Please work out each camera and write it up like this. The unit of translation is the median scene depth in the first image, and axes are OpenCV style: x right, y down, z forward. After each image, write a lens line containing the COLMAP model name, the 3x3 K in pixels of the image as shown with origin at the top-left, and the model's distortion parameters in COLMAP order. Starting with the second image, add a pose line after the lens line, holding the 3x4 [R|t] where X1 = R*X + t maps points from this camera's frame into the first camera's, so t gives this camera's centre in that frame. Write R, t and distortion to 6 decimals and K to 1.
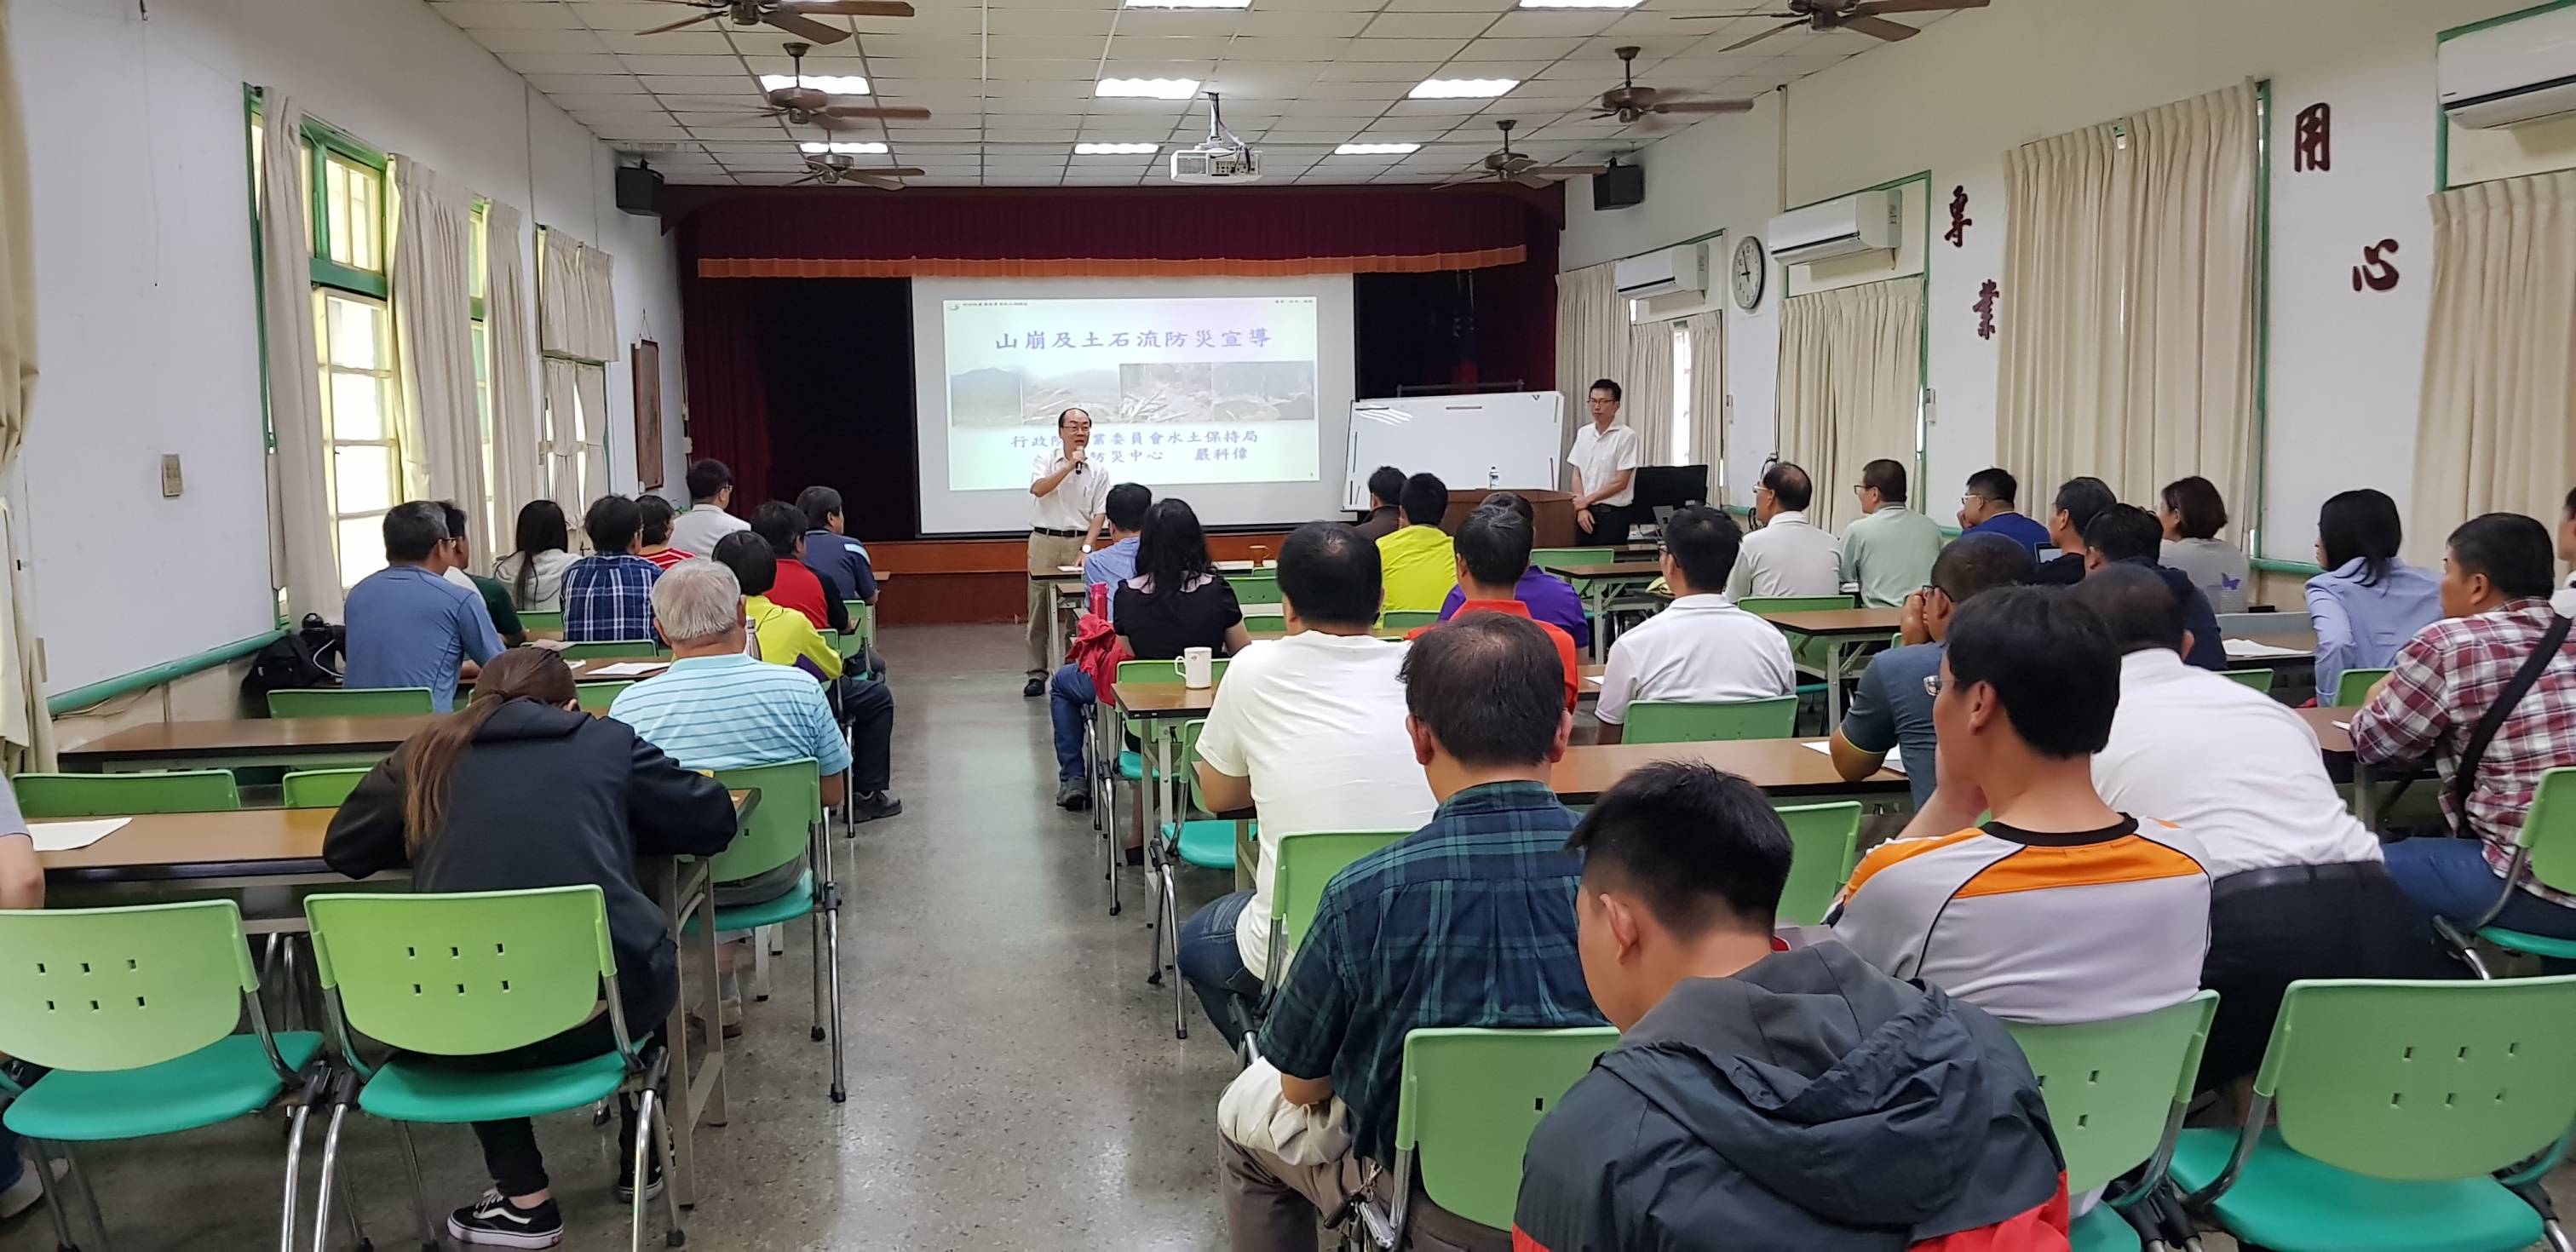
lens RADIAL K [[1999.4, 0, 1379.8], [0, 1999.4, 632.7], [0, 0, 1]] dist [0.099165, -0.167021]
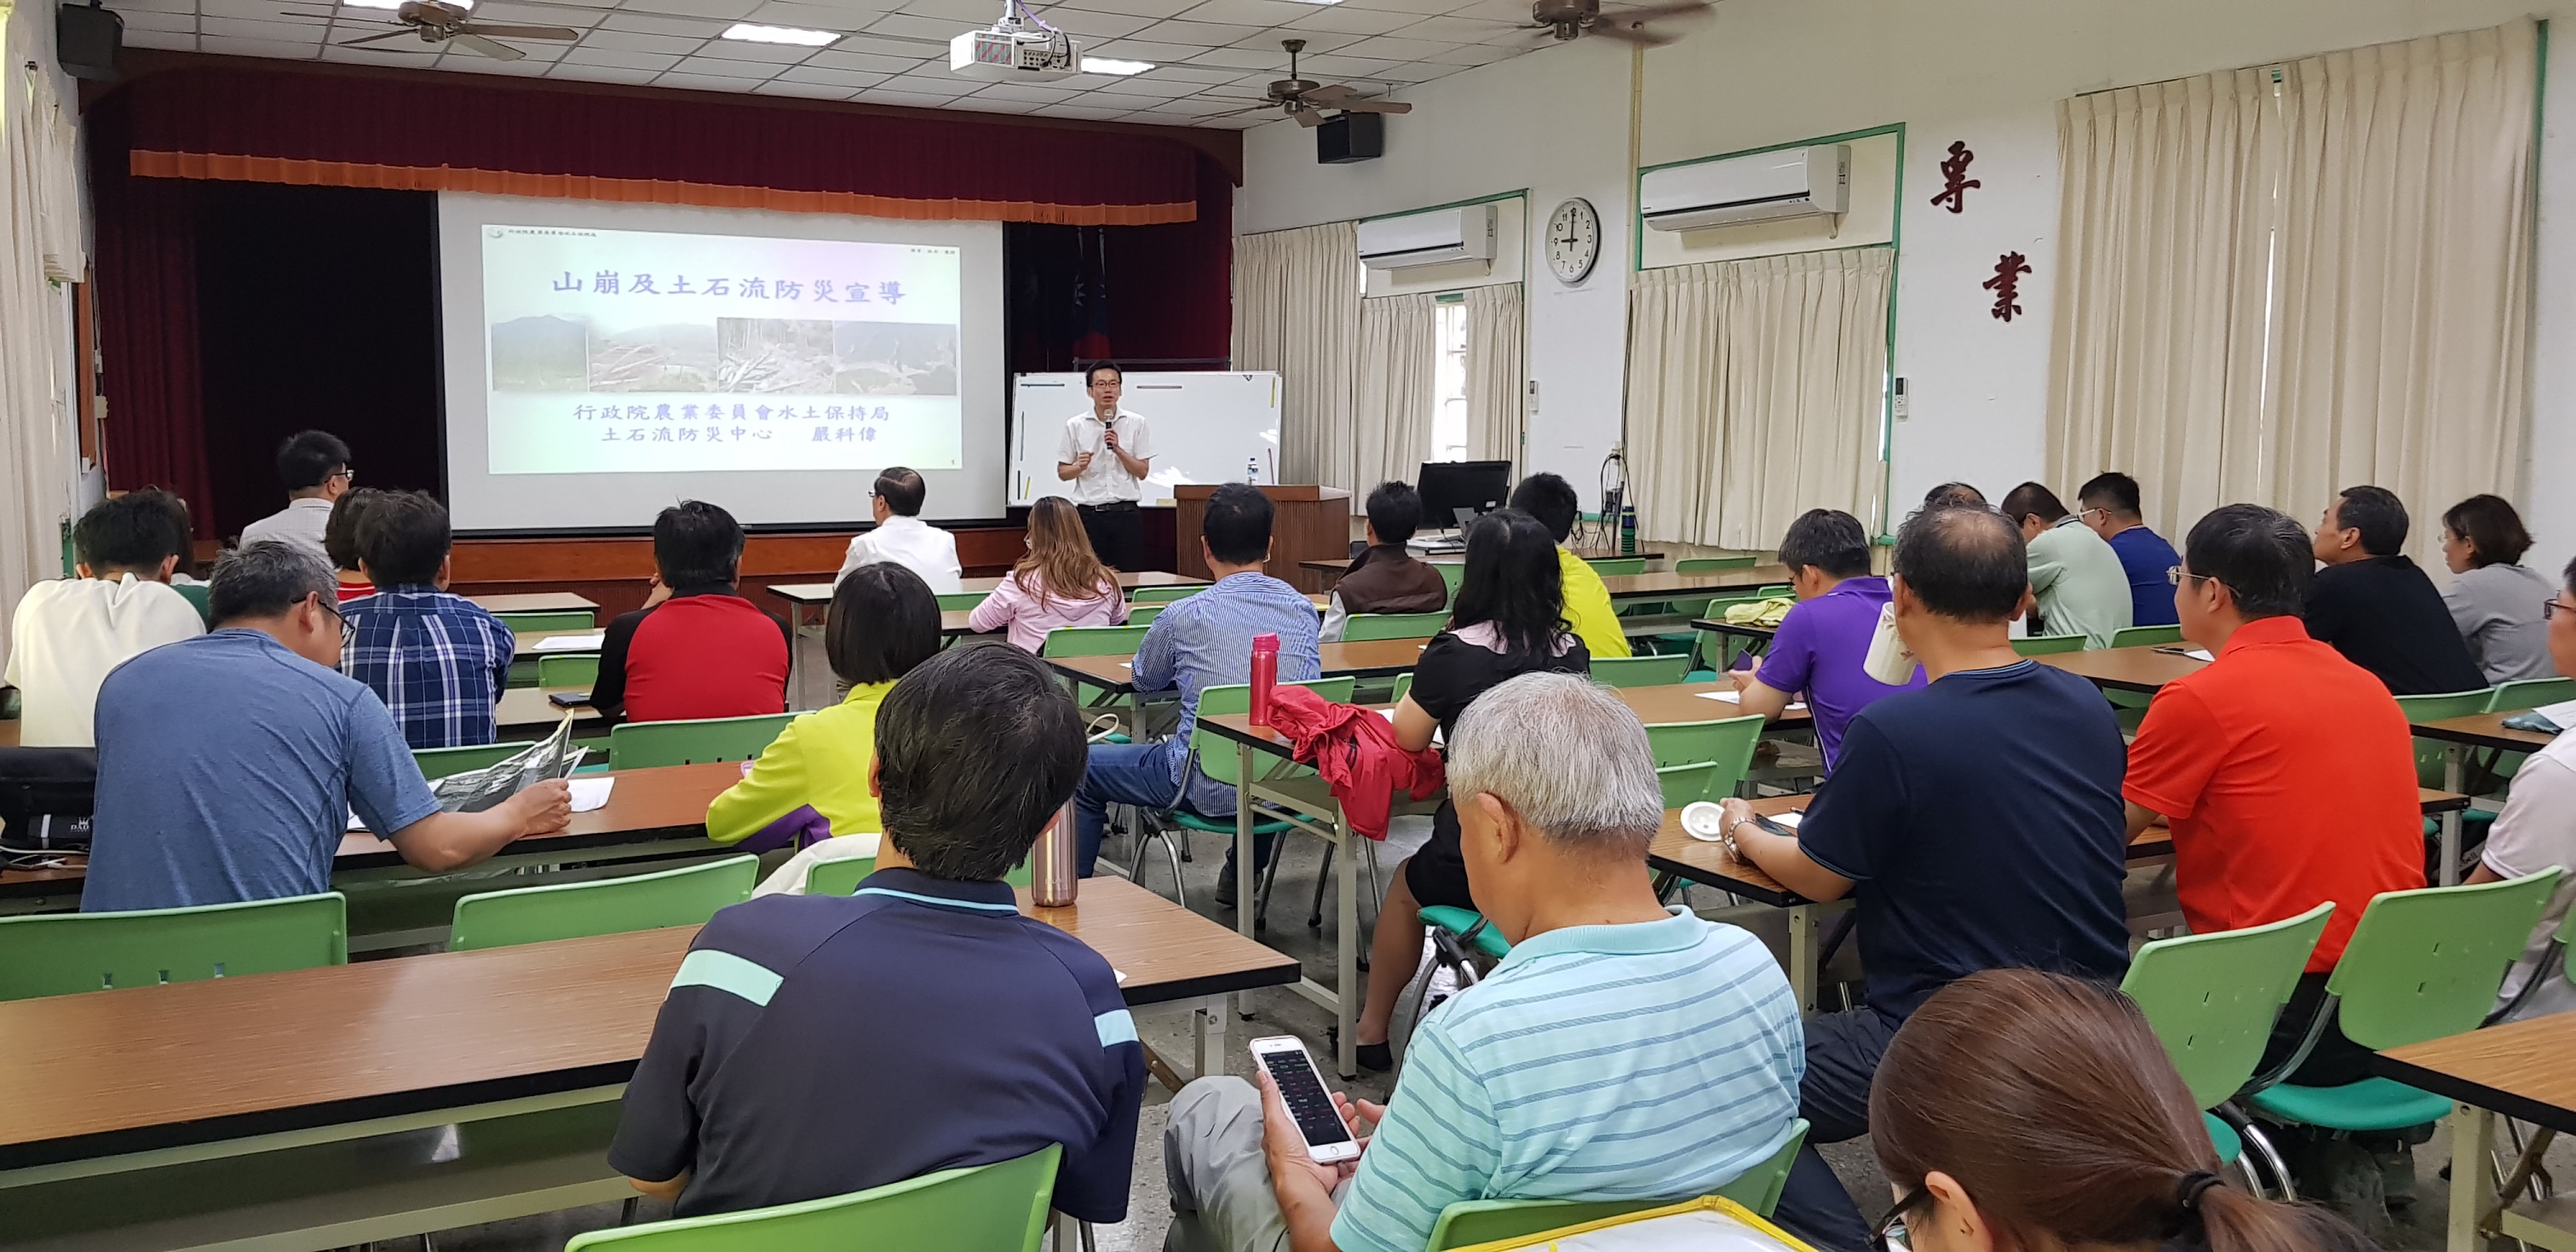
lens RADIAL K [[1999.4, 0, 1379.8], [0, 1999.4, 632.7], [0, 0, 1]] dist [0.099165, -0.167021]
pose [[0.950433, -0.008609, 0.310811, -0.132483], [0.007242, 0.999958, 0.005554, -0.012072], [-0.310846, -0.003027, 0.950455, 0.161941]]
